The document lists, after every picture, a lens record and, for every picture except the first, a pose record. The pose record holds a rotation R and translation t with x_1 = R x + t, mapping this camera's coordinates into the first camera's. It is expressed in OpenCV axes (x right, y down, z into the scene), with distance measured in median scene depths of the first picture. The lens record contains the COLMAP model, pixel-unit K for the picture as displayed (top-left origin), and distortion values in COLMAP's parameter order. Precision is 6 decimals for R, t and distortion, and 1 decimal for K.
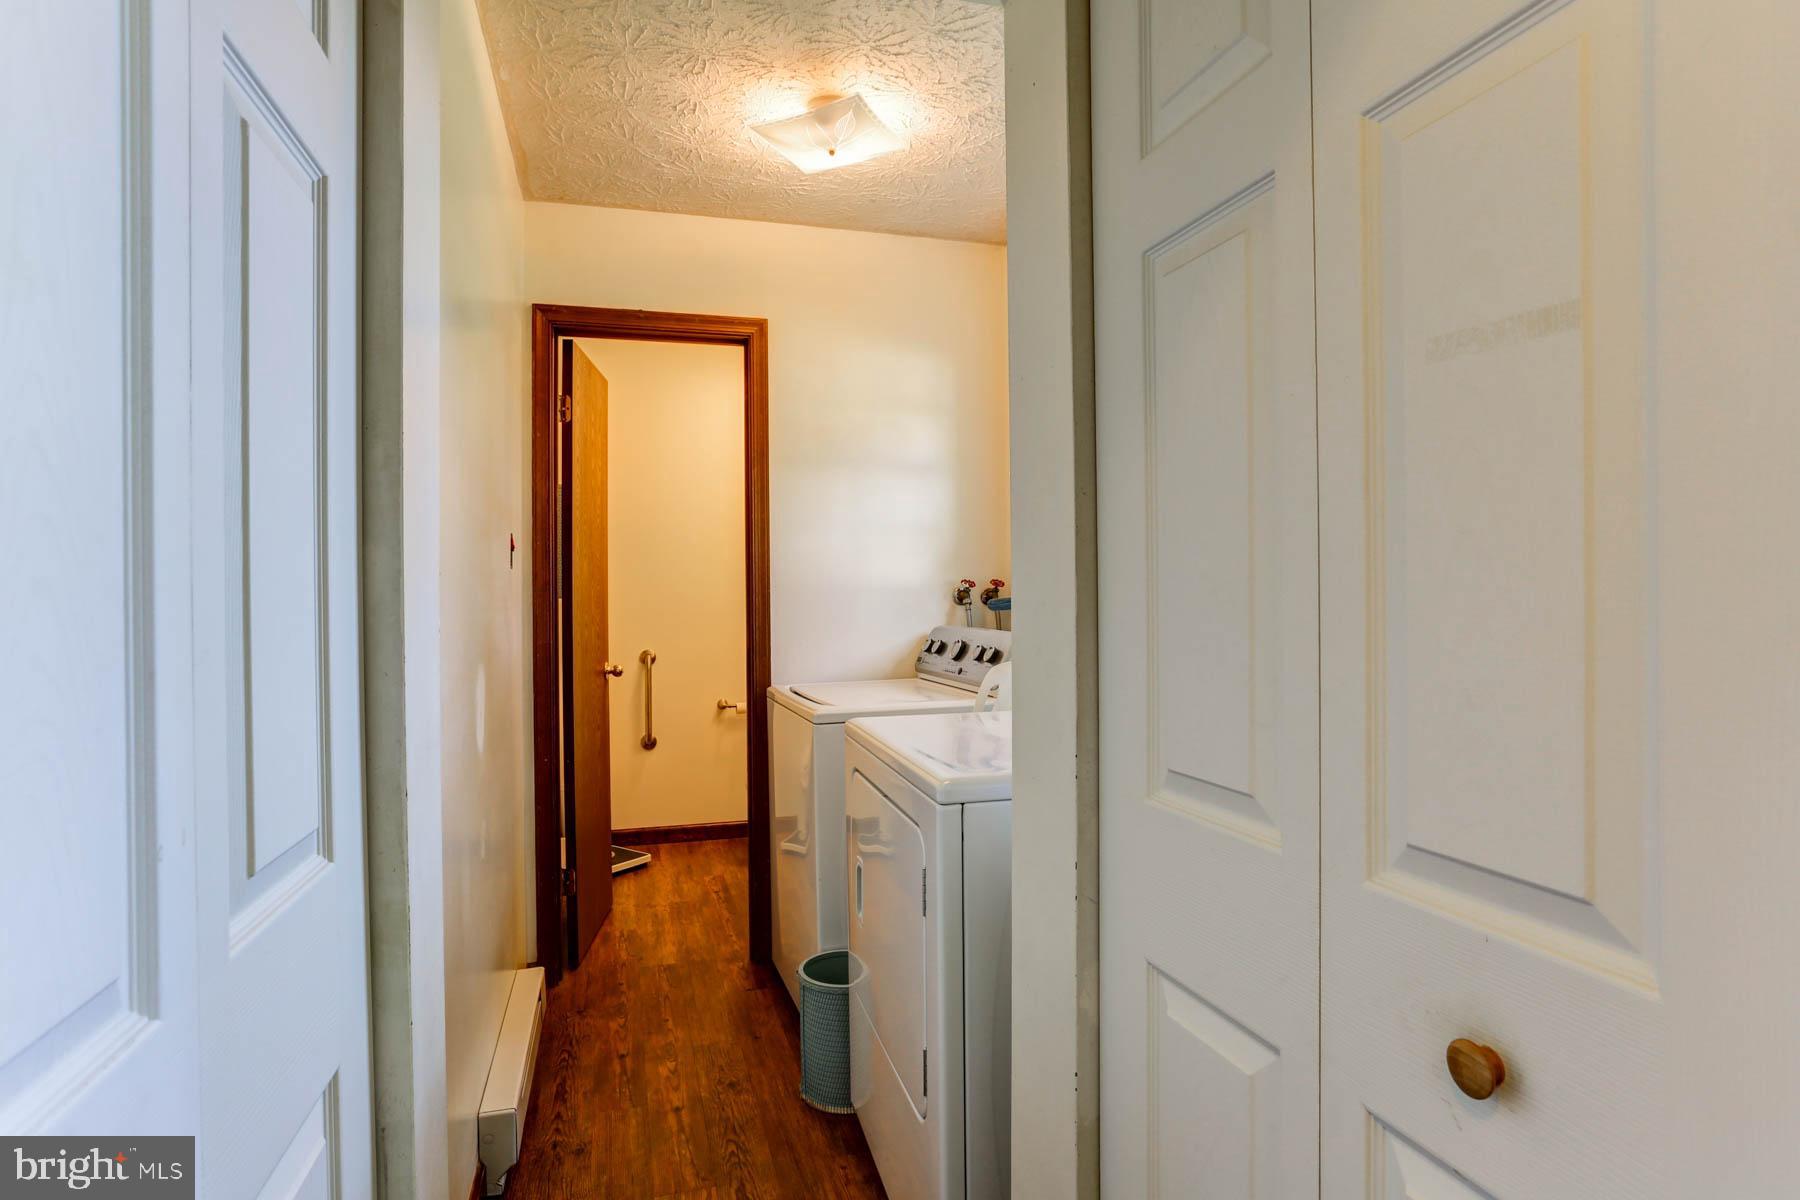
lens RADIAL K [[942.1, 0, 905.8], [0, 942.1, 602.7], [0, 0, 1]] dist [-0.049816, 0.021248]
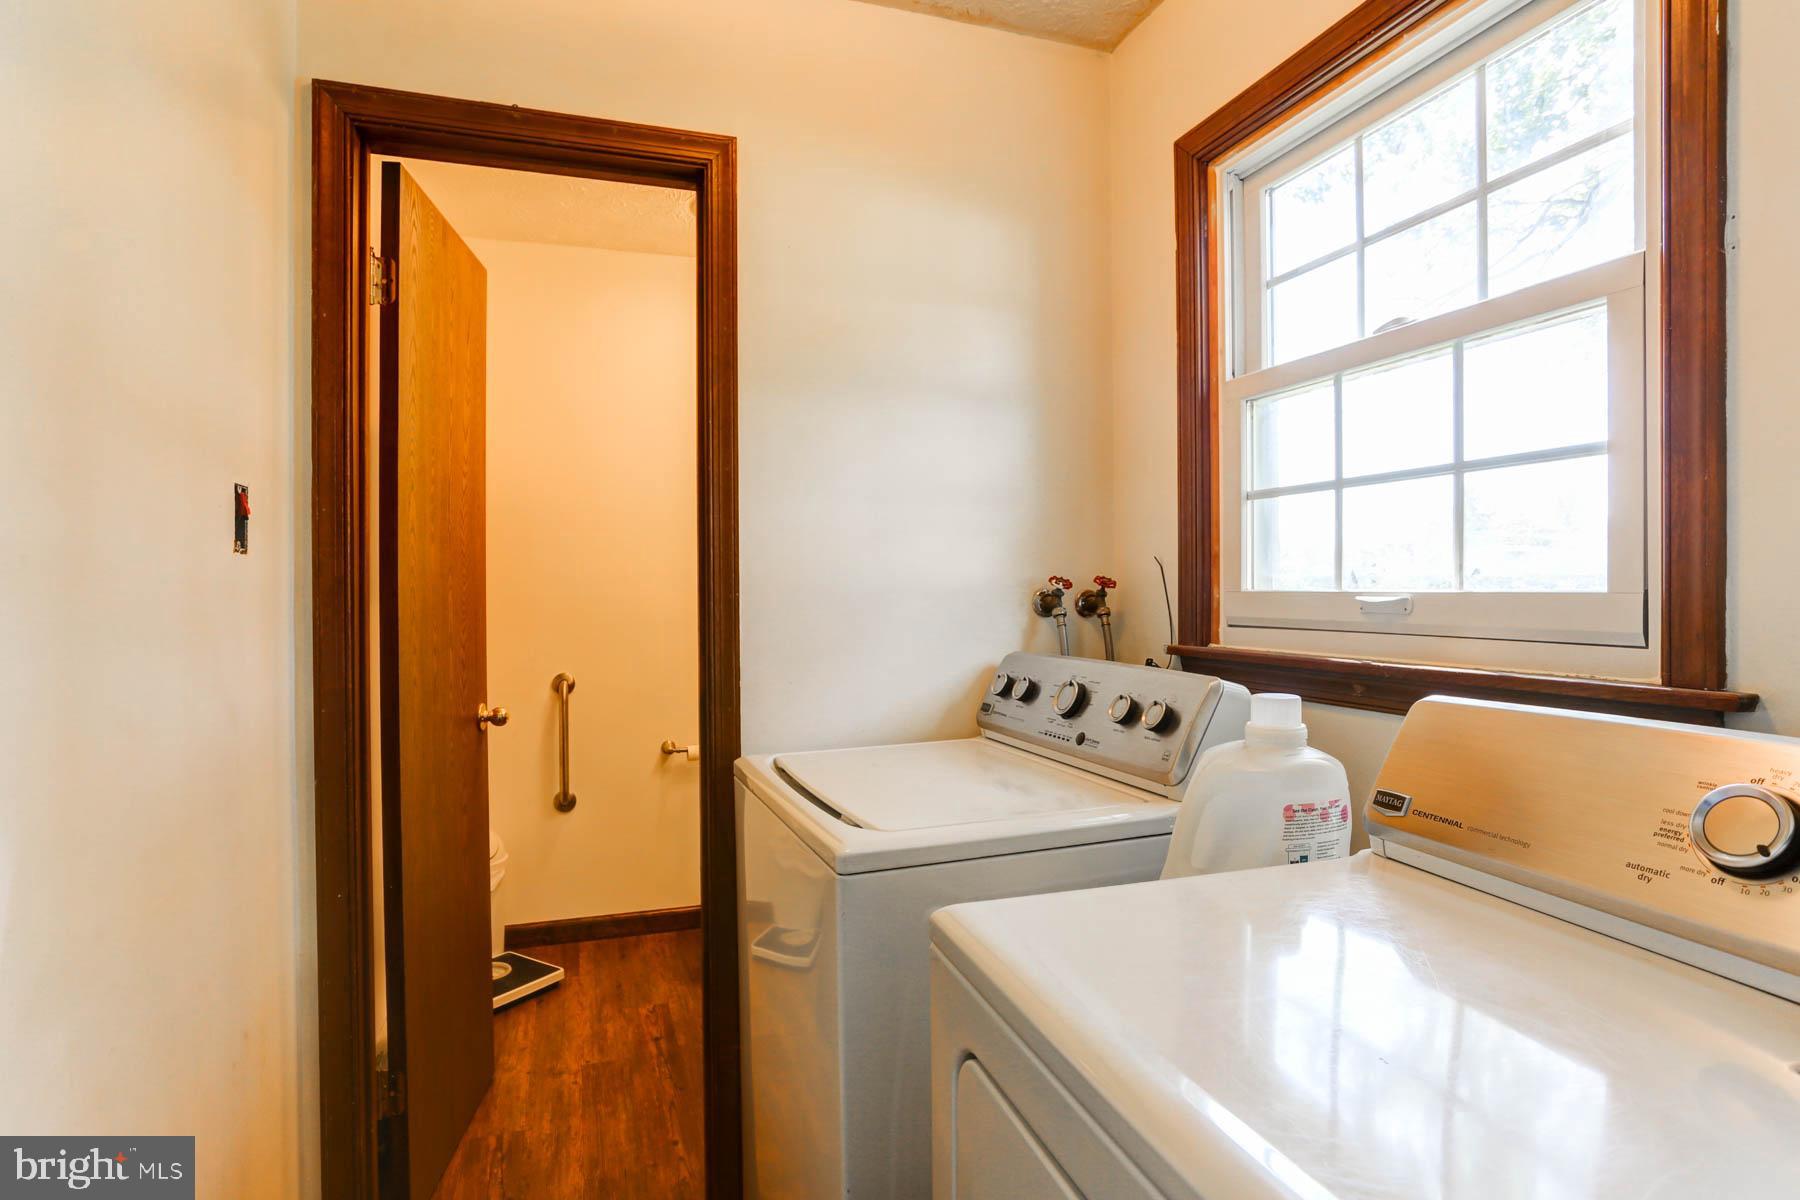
lens RADIAL K [[942.1, 0, 891.8], [0, 942.1, 597.6], [0, 0, 1]] dist [-0.049816, 0.021248]
pose [[0.999563, 0.000867, 0.029562, -0.061898], [-0.000834, 0.999999, -0.001146, -0.009732], [-0.029563, 0.001121, 0.999562, 0.382274]]
